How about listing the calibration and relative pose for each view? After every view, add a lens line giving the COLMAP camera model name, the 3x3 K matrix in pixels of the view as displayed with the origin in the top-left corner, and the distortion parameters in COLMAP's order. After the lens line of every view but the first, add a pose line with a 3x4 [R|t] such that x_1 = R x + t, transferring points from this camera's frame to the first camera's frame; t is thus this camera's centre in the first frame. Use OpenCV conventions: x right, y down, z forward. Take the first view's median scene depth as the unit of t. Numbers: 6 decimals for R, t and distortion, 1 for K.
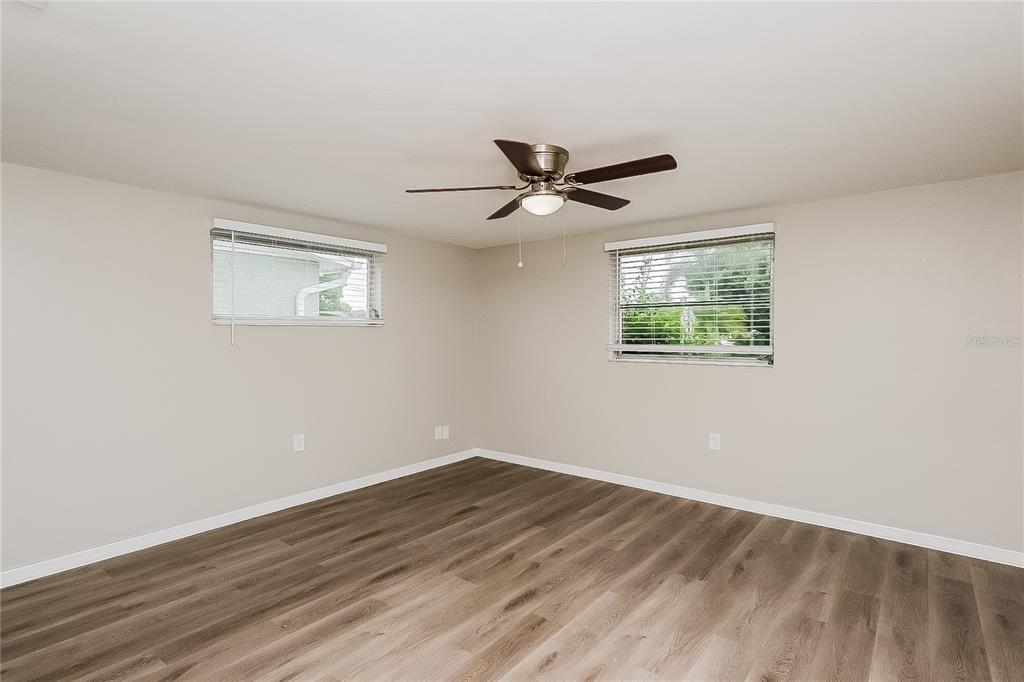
lens RADIAL K [[510.4, 0, 514.1], [0, 510.4, 329.1], [0, 0, 1]] dist [0.000142, -0.000108]
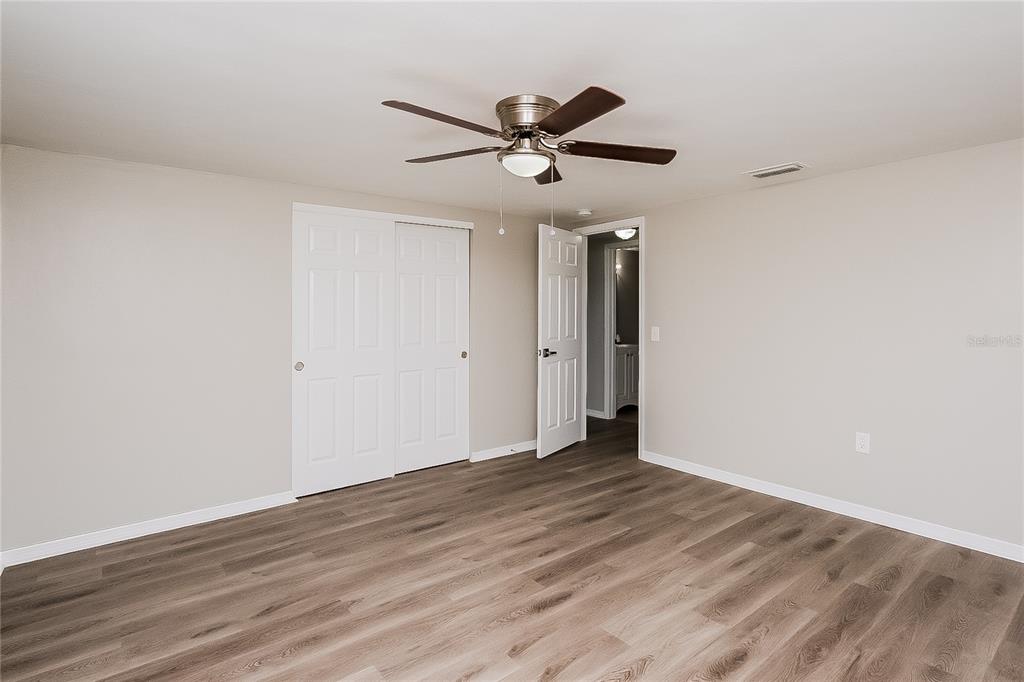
lens RADIAL K [[510.4, 0, 514.1], [0, 510.4, 329.1], [0, 0, 1]] dist [0.000142, -0.000108]
pose [[-0.973376, -0.003552, 0.229187, -0.126247], [0.002862, 0.999614, 0.027645, 0.007972], [-0.229197, 0.027565, -0.972990, 1.864299]]
